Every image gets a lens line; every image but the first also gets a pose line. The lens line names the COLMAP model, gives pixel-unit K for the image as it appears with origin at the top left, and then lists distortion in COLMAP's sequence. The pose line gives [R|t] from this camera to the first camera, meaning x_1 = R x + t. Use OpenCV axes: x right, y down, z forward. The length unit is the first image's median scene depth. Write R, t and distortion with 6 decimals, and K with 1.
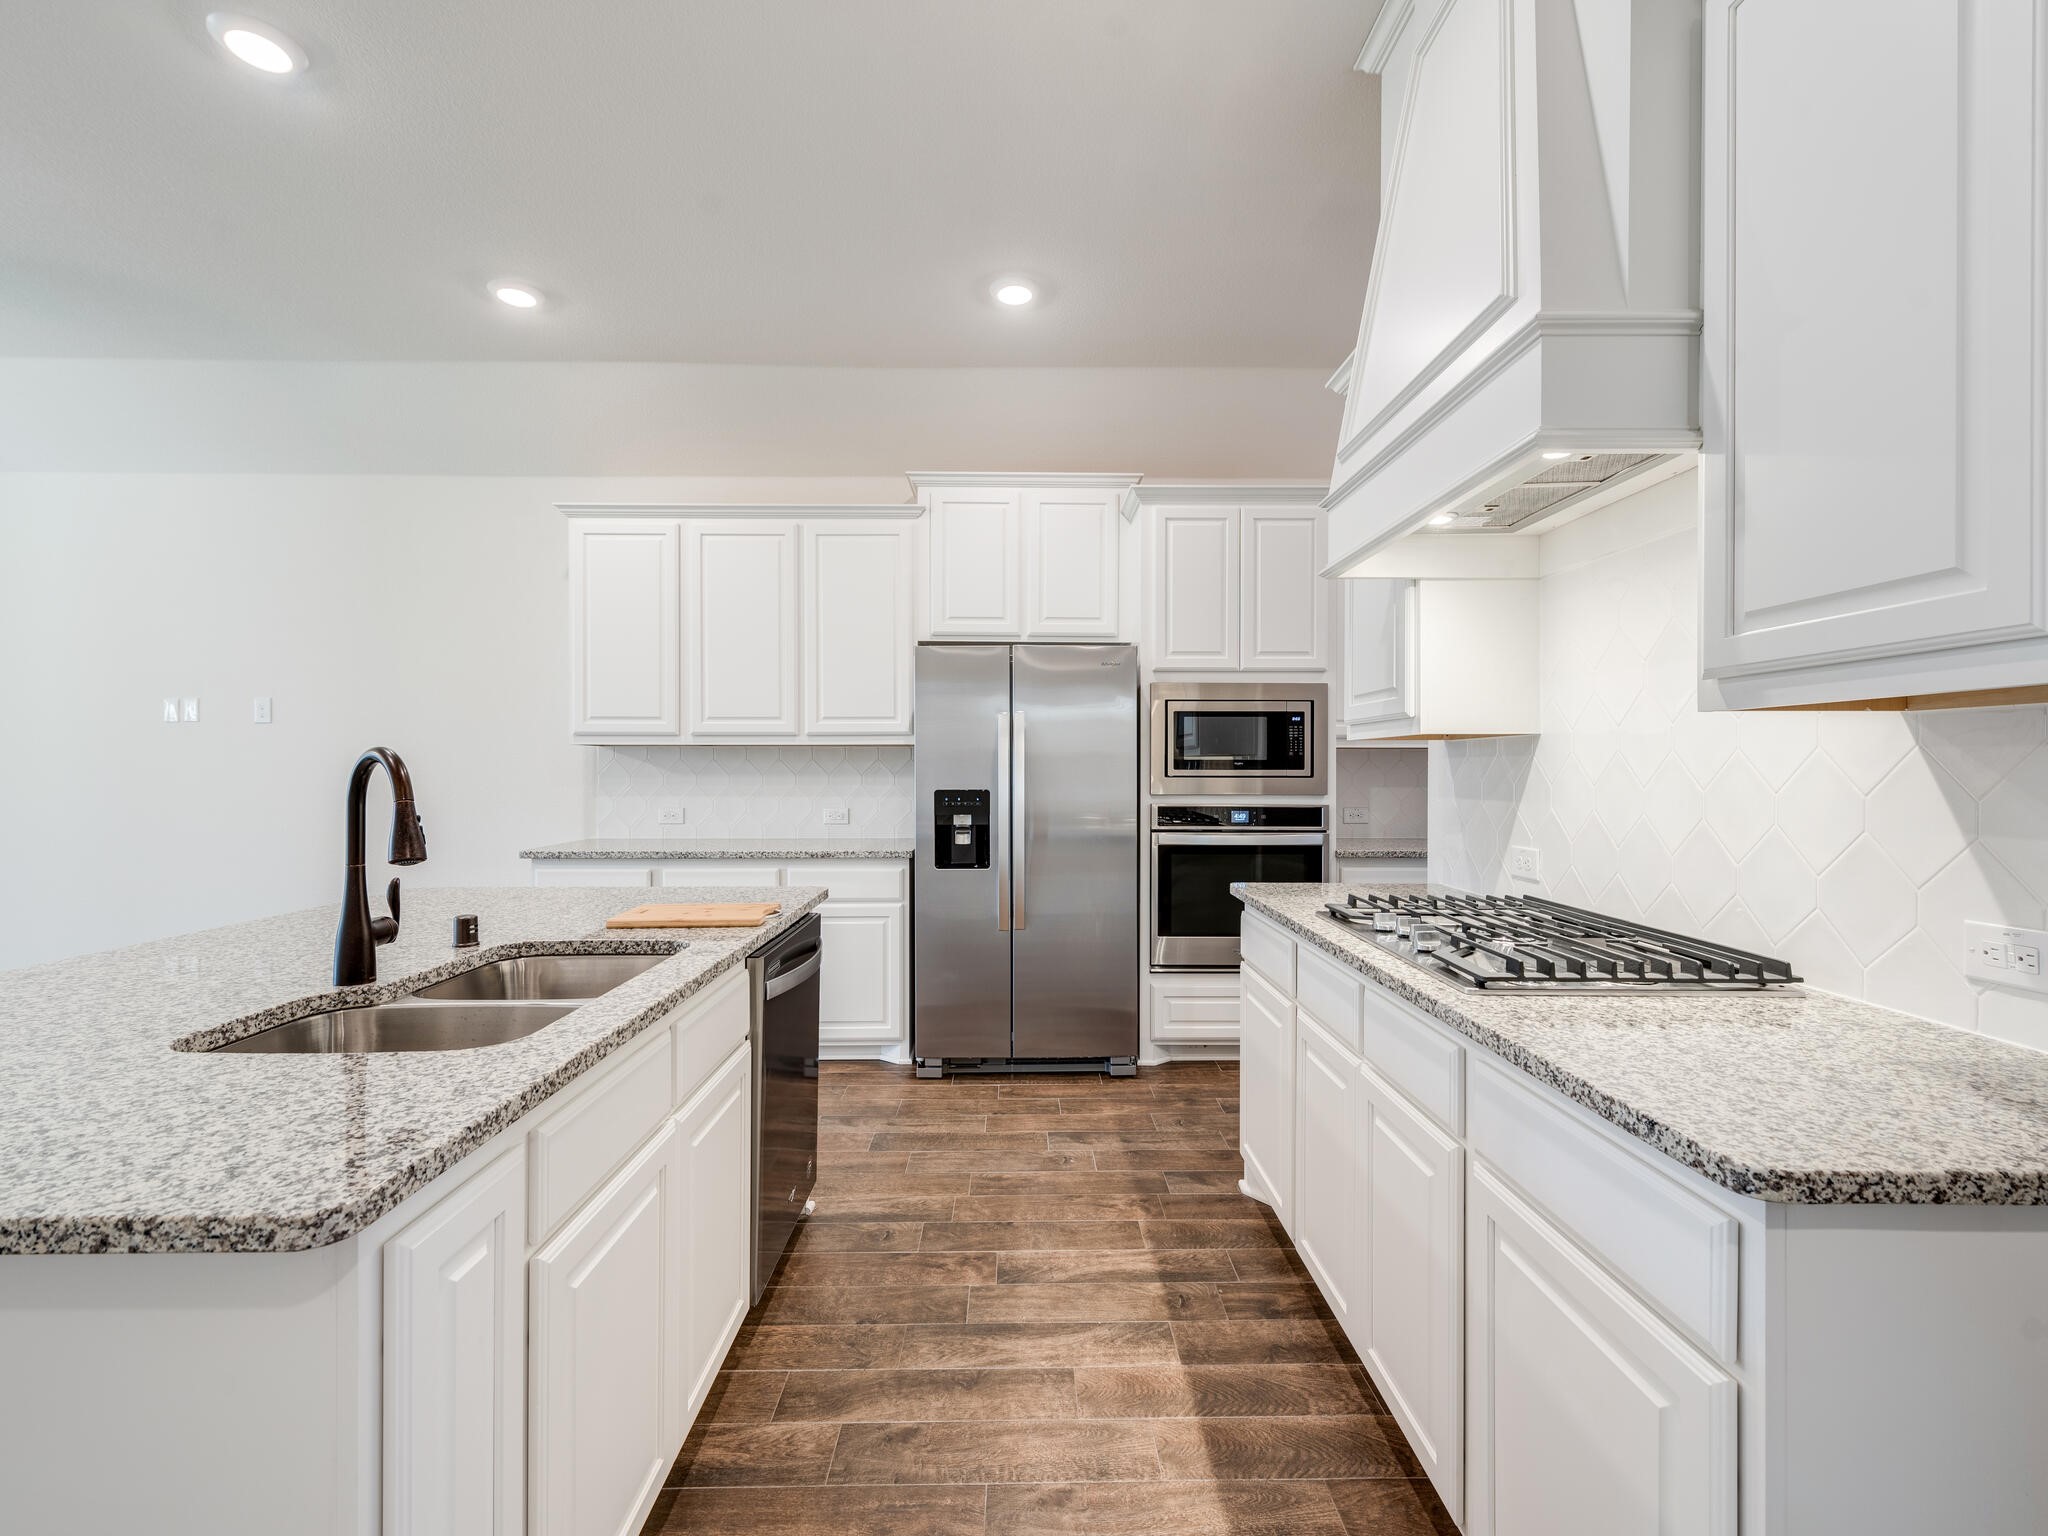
lens RADIAL K [[906.6, 0, 1029.2], [0, 906.6, 768.9], [0, 0, 1]] dist [0.015302, -0.007276]
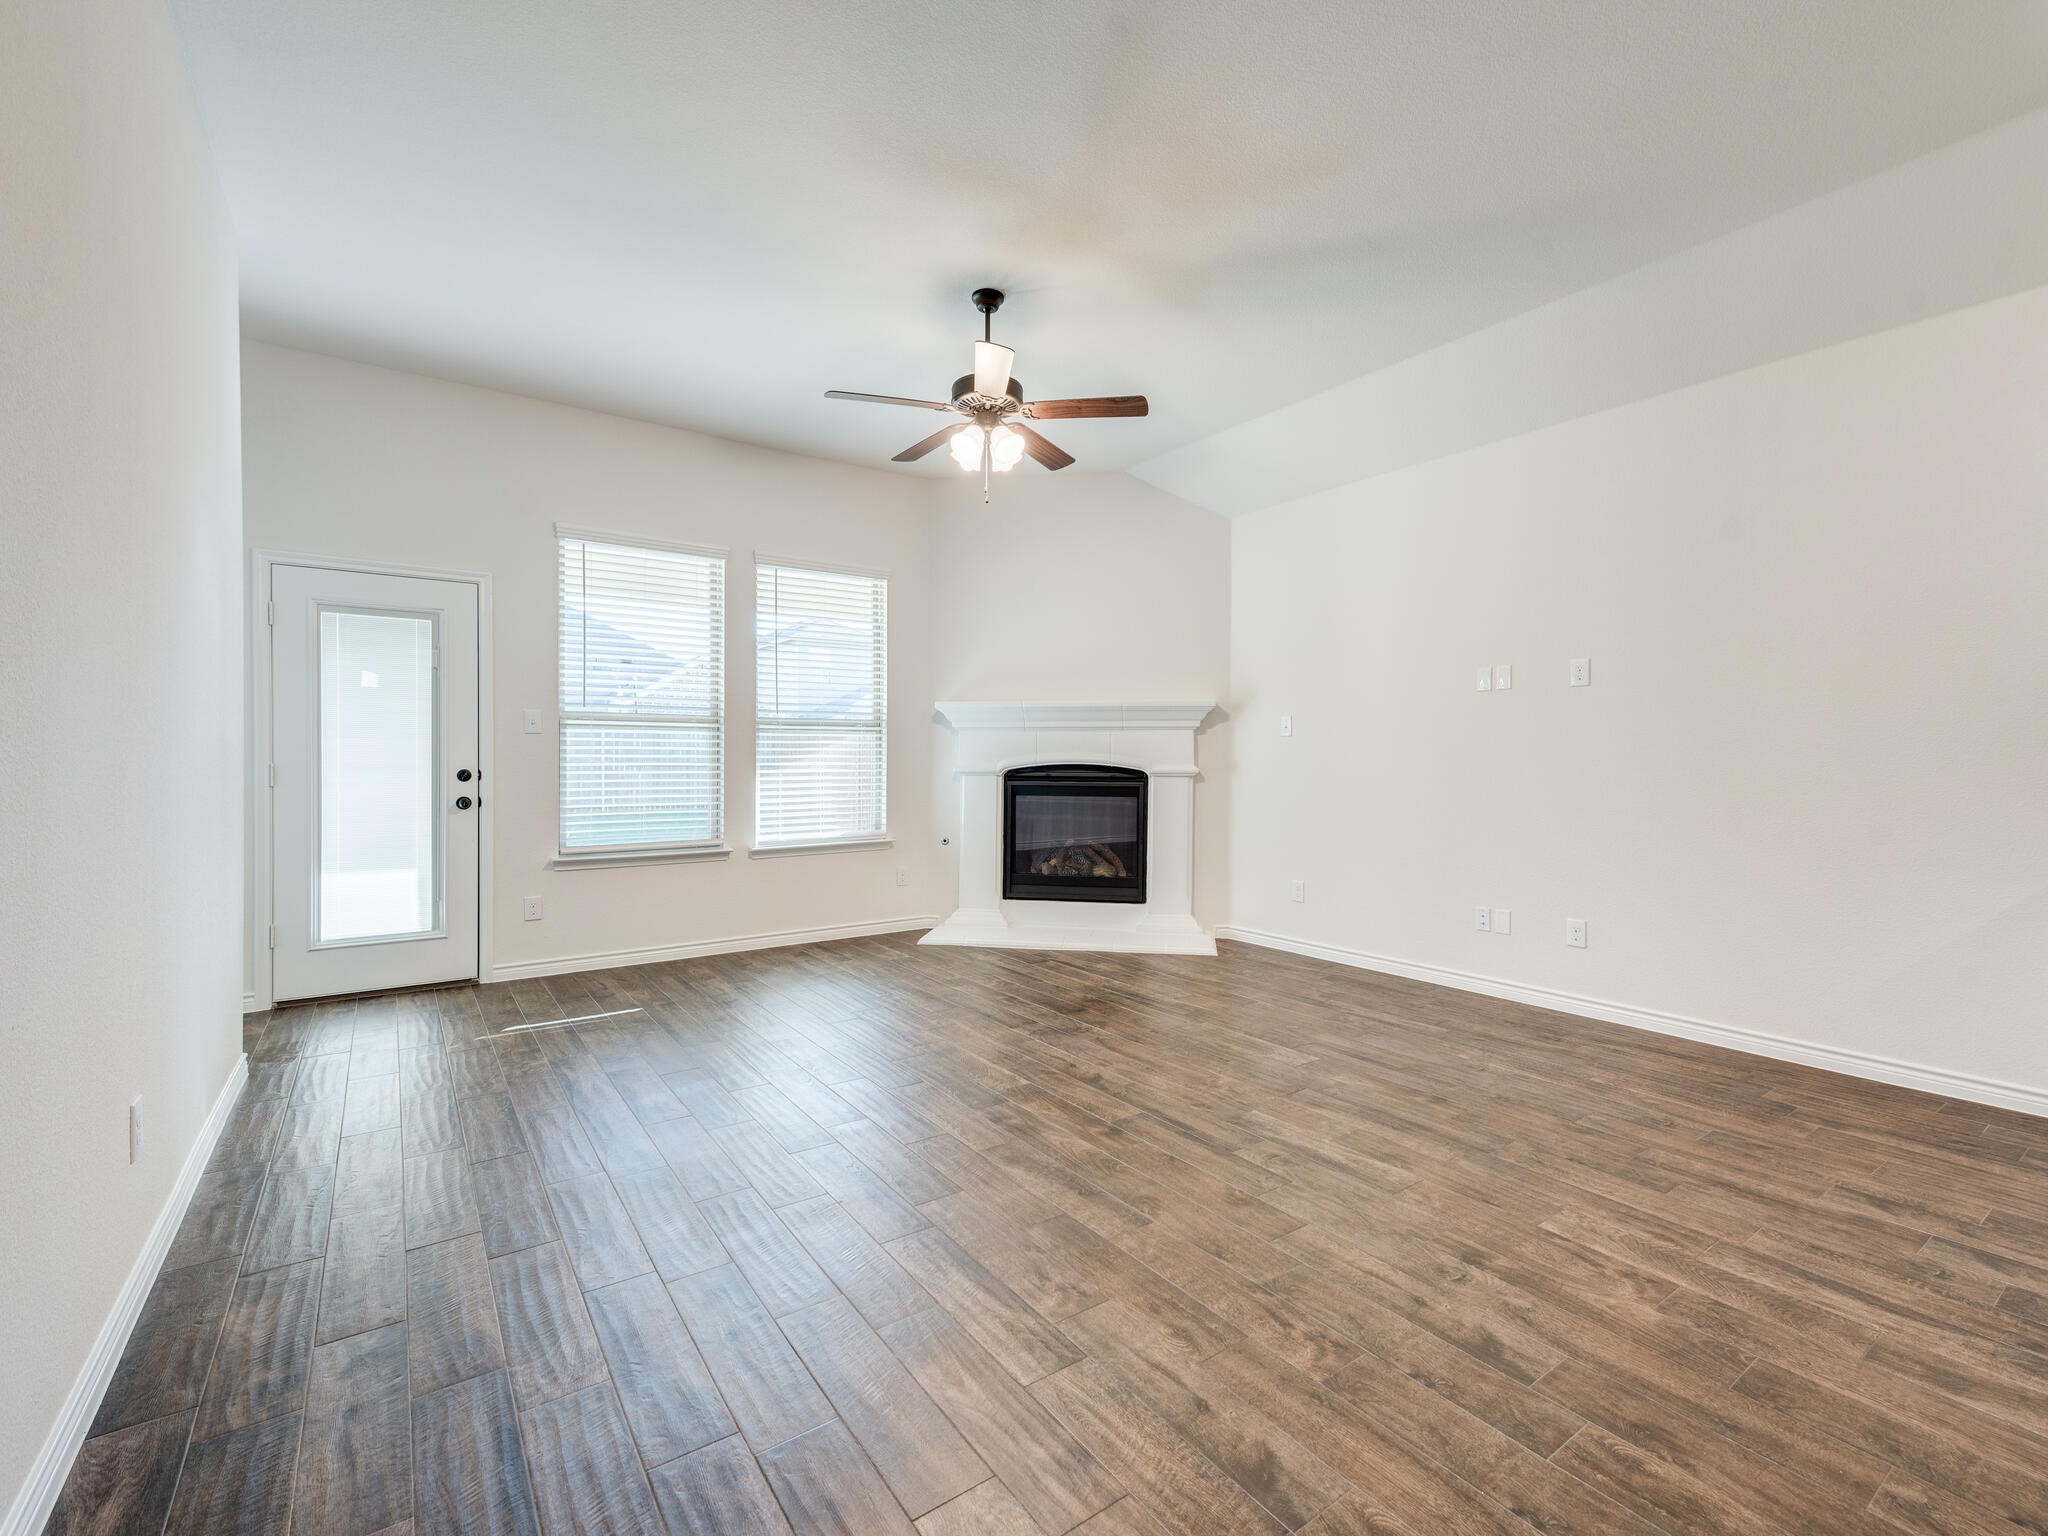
lens RADIAL K [[906.6, 0, 1029.2], [0, 906.6, 768.9], [0, 0, 1]] dist [0.015302, -0.007276]
pose [[0.562174, 0.014919, -0.826885, -0.470900], [-0.005181, 0.999881, 0.014517, 0.025898], [0.827003, -0.003877, 0.562184, 0.004719]]
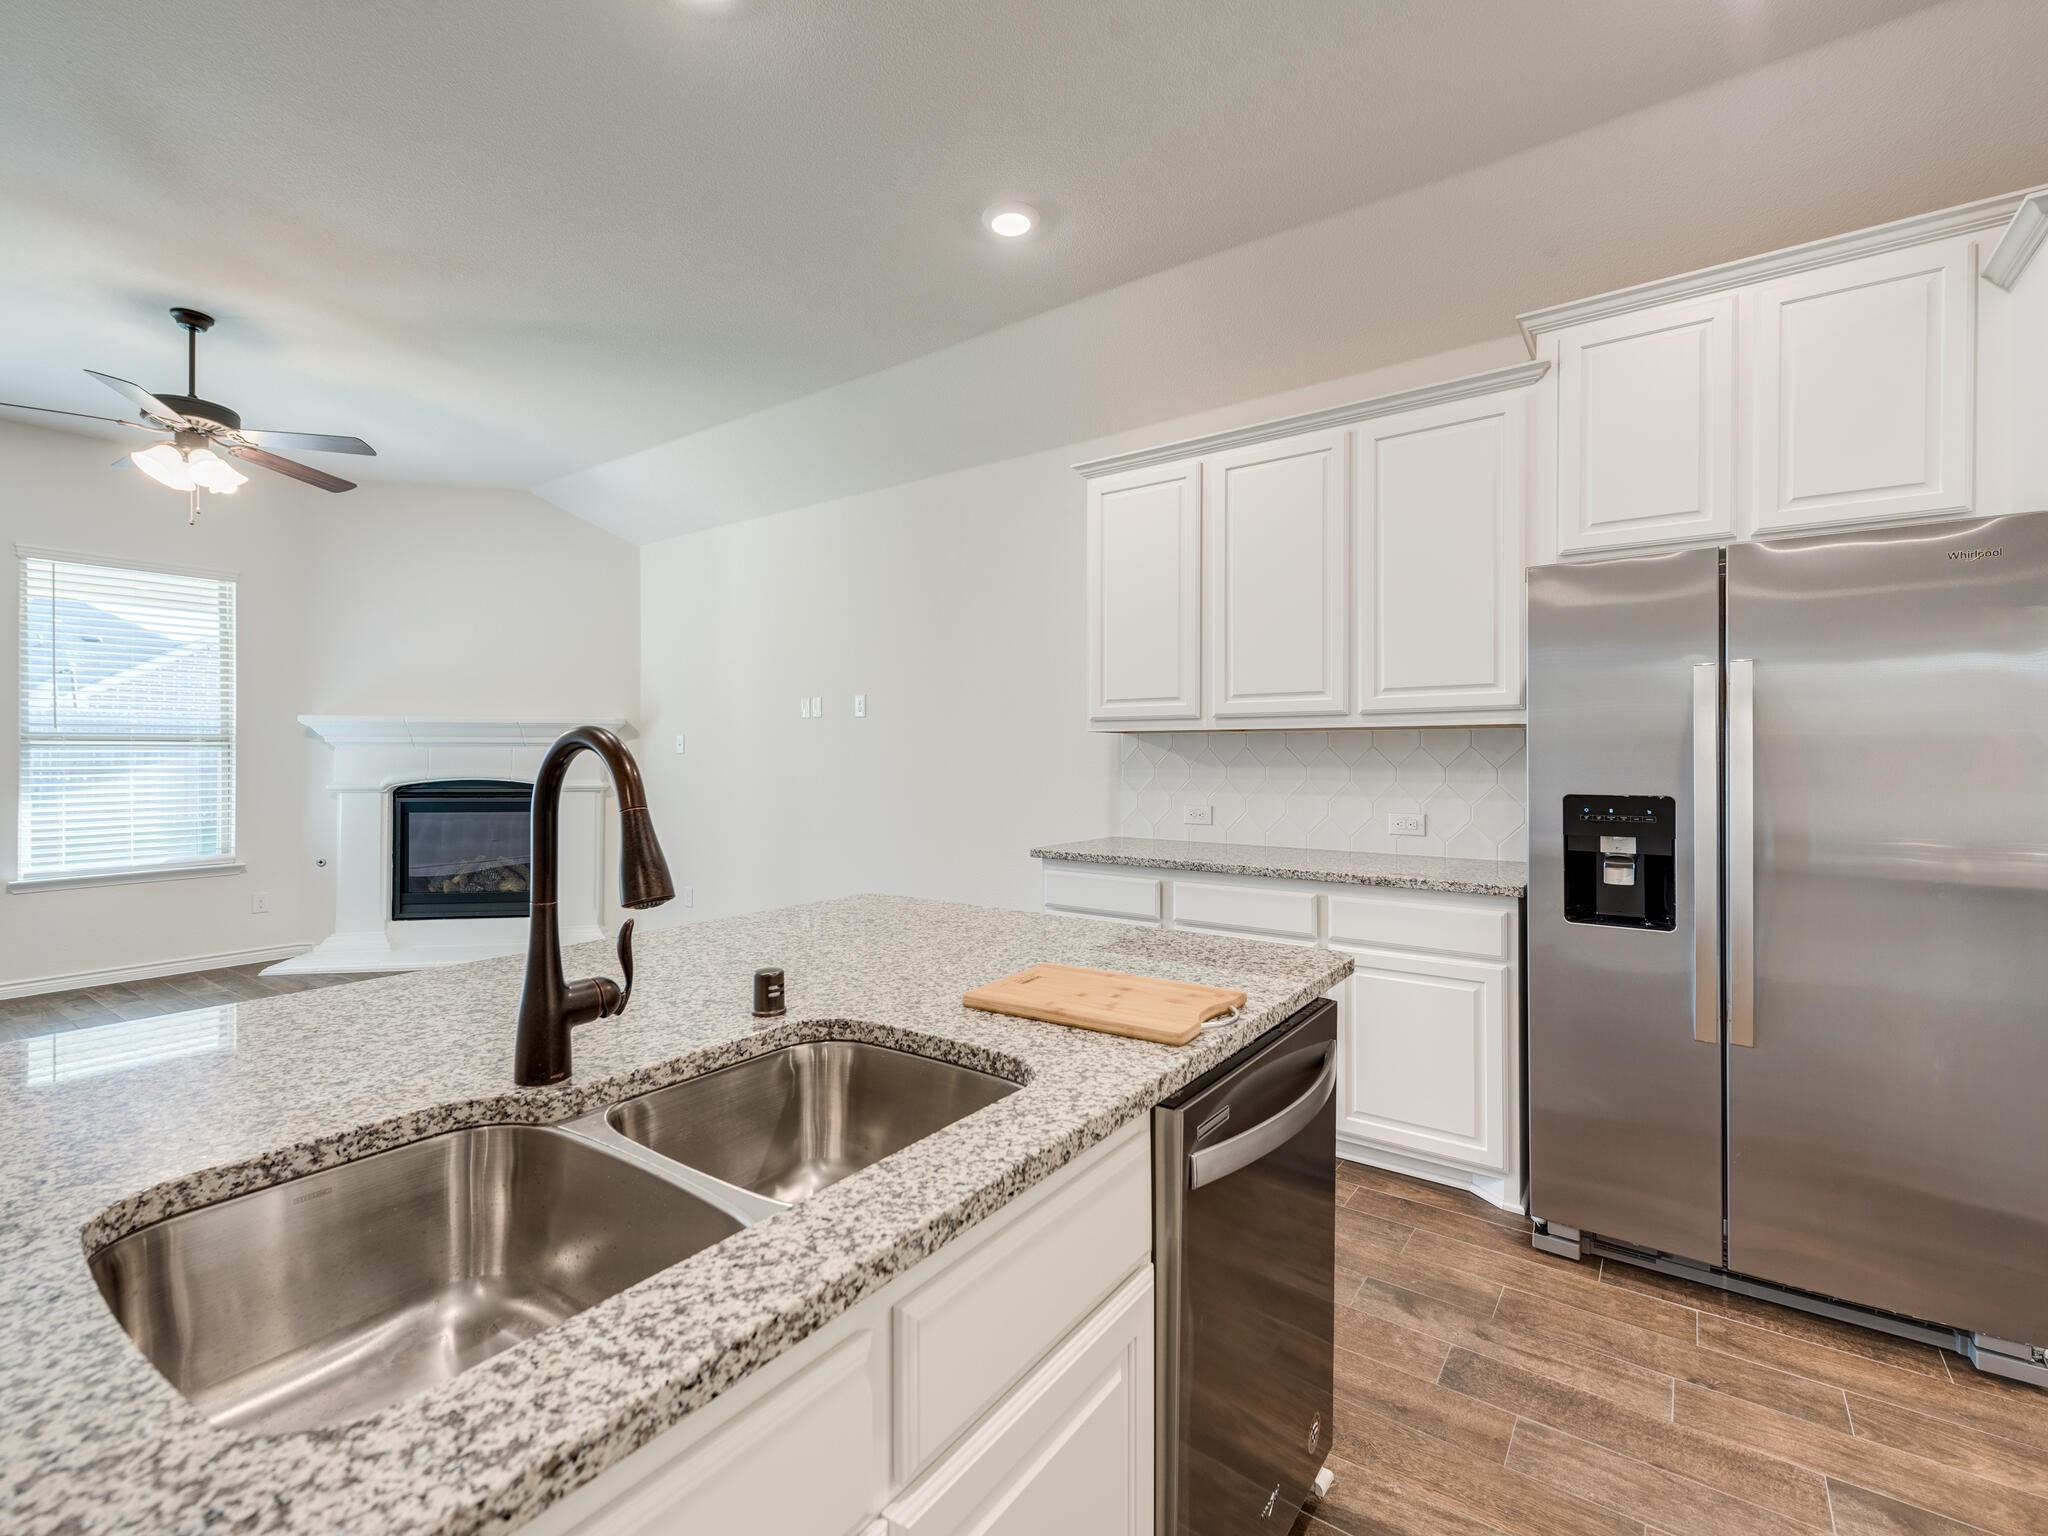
lens RADIAL K [[928.7, 0, 989.6], [0, 928.7, 755.7], [0, 0, 1]] dist [0.020083, -0.007106]
pose [[0.790361, 0.000546, -0.612642, -0.022231], [-0.002599, 0.999994, -0.002462, -0.000634], [0.612636, 0.003538, 0.790357, 0.246653]]
